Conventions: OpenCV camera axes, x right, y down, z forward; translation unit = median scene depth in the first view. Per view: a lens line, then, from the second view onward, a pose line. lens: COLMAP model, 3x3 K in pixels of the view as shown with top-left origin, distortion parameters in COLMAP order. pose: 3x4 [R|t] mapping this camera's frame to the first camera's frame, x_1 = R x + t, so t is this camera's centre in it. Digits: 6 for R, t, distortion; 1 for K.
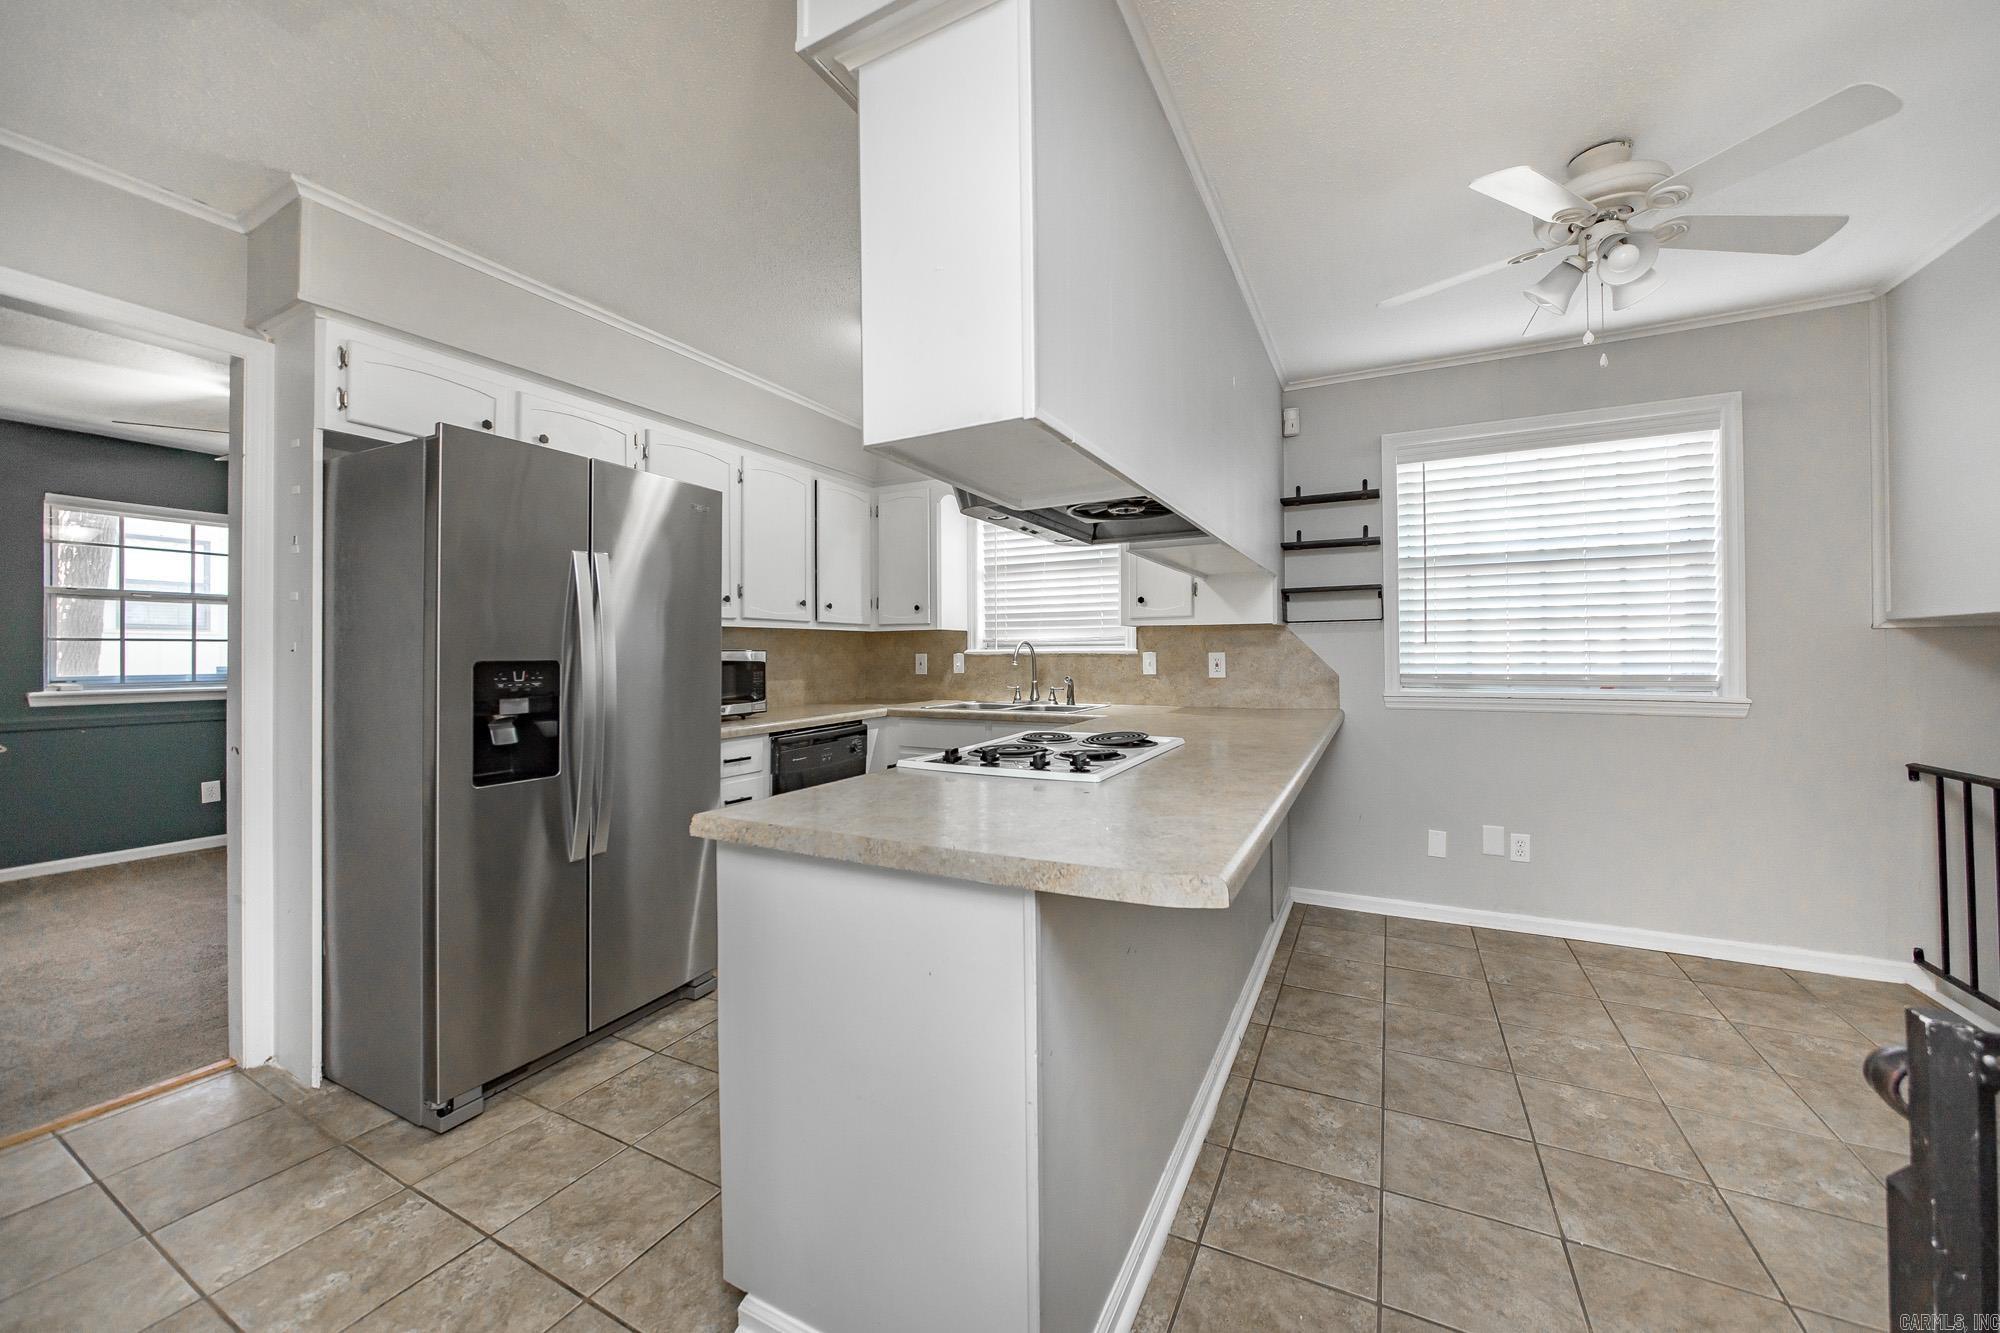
lens RADIAL K [[749.6, 0, 993.3], [0, 749.6, 652.2], [0, 0, 1]] dist [-0.012348, -0.000066]
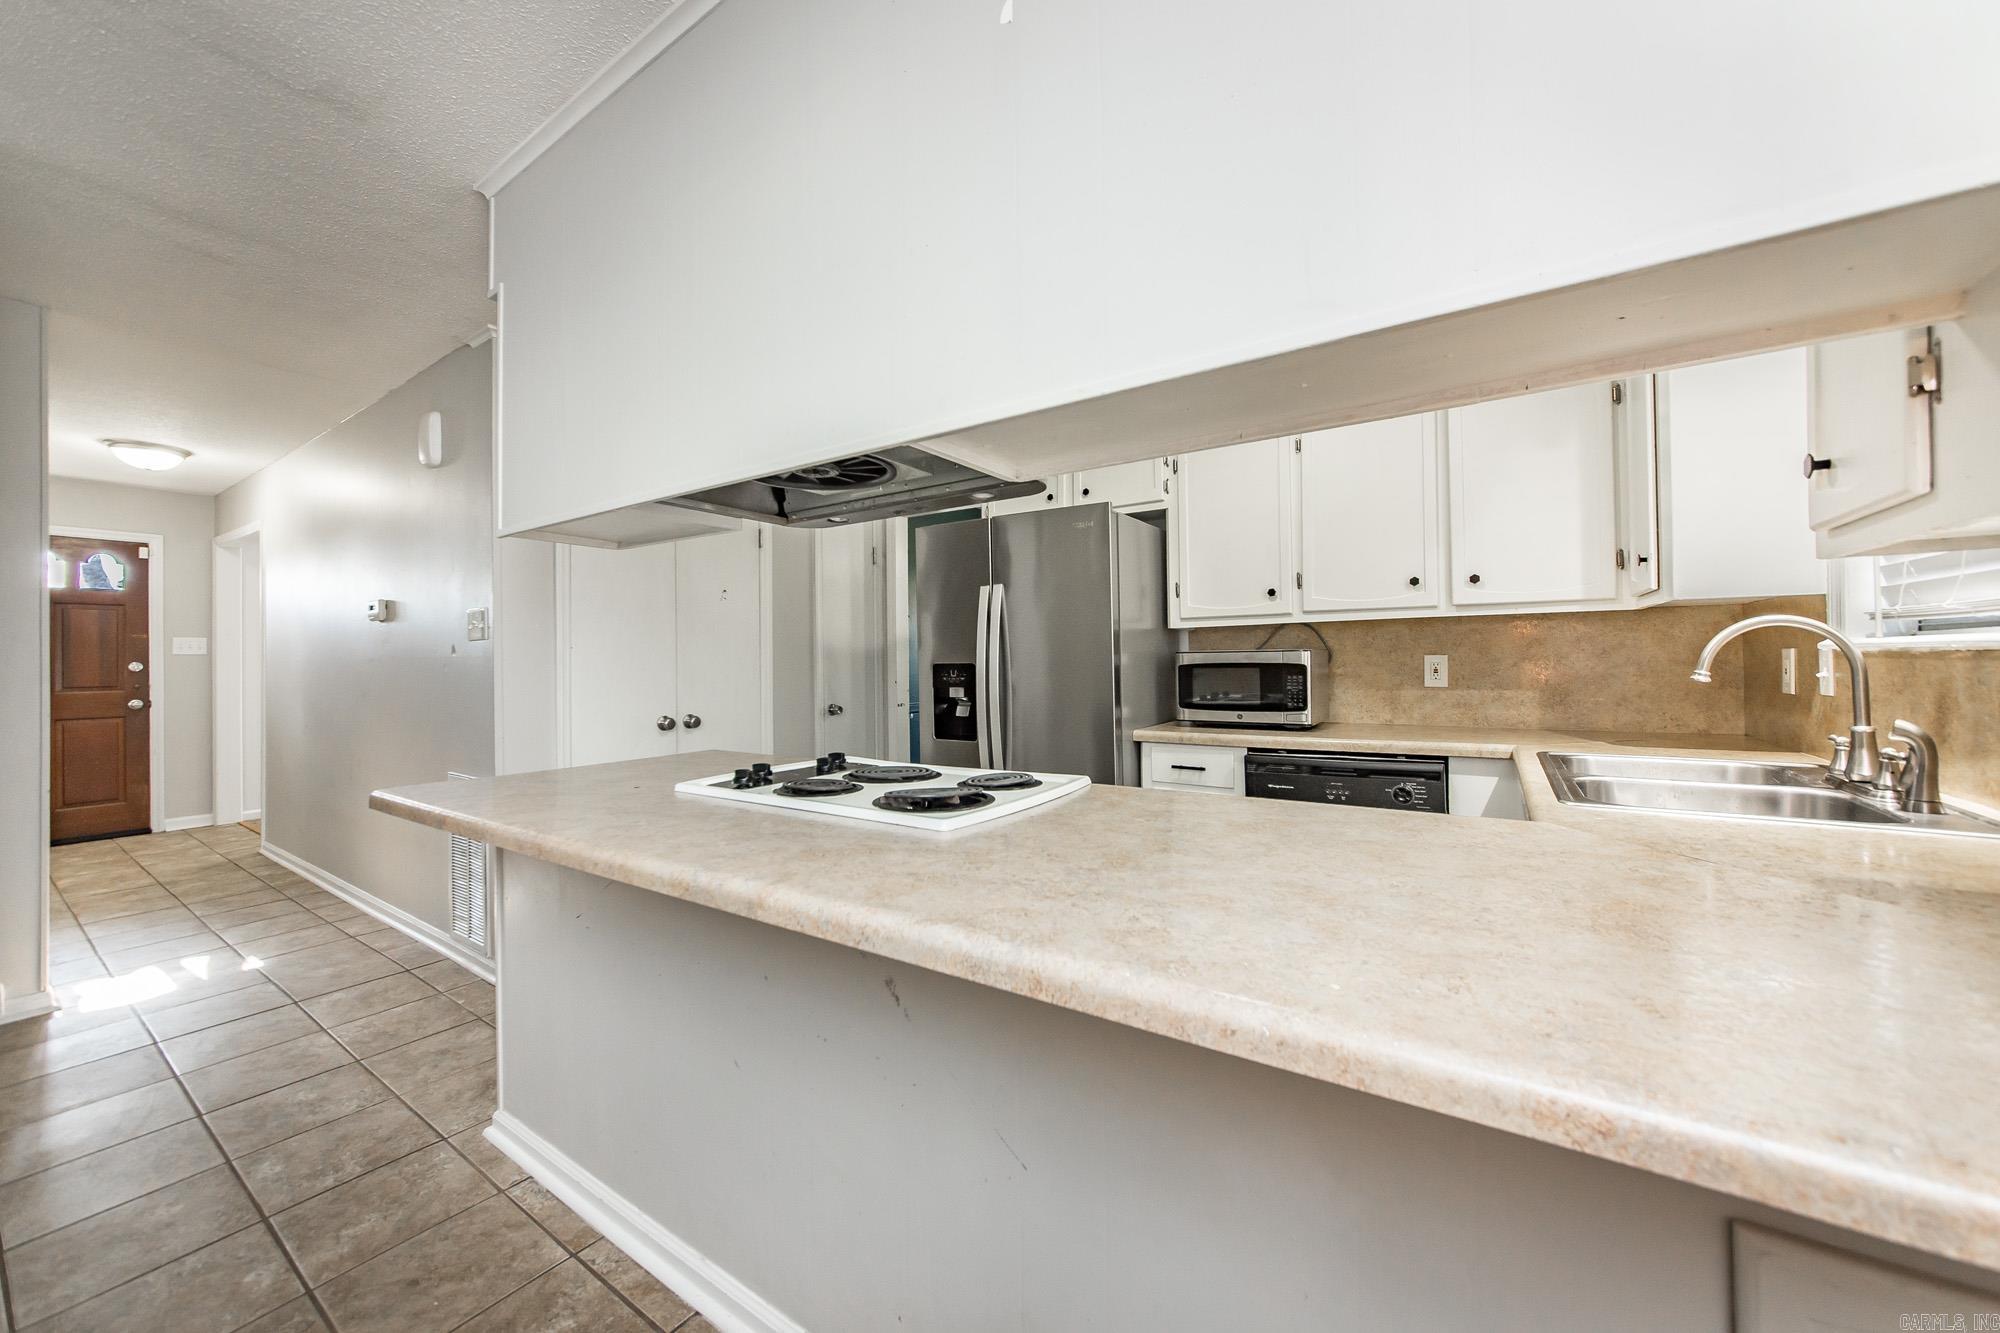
lens RADIAL K [[728.4, 0, 987.1], [0, 728.4, 653.2], [0, 0, 1]] dist [-0.000188, 0.000018]
pose [[-0.109313, 0.000531, -0.994007, 0.442879], [0.017713, 0.999842, -0.001413, -0.003575], [0.993850, -0.017761, -0.109305, 0.621828]]
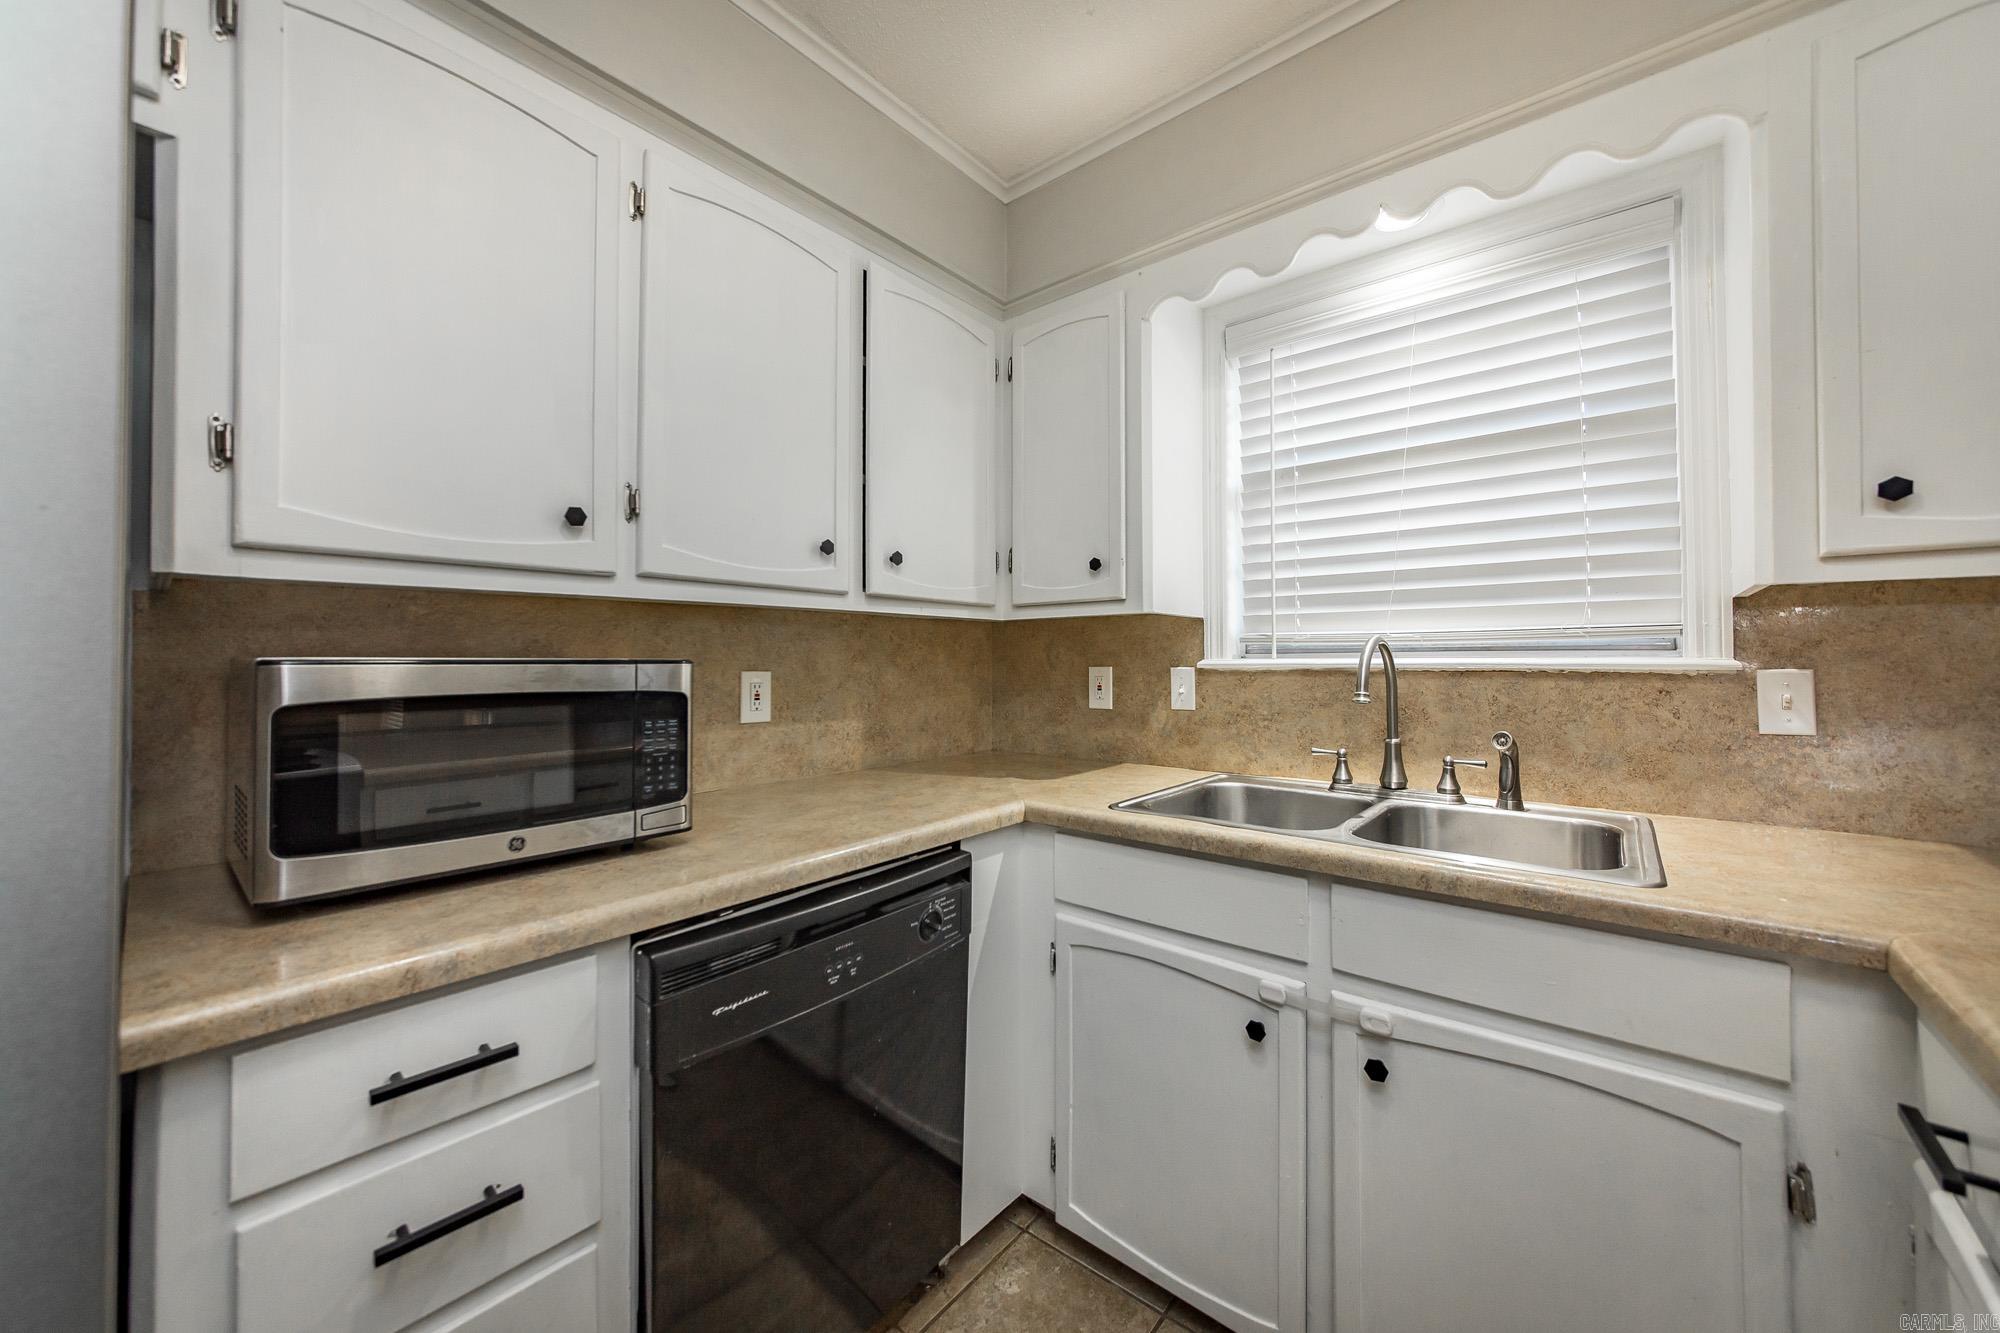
lens RADIAL K [[728.4, 0, 987.1], [0, 728.4, 653.2], [0, 0, 1]] dist [-0.000188, 0.000018]
pose [[0.976056, 0.001542, -0.217515, -0.072018], [-0.003343, 0.999963, -0.007911, -0.003169], [0.217495, 0.008449, 0.976025, 0.575953]]
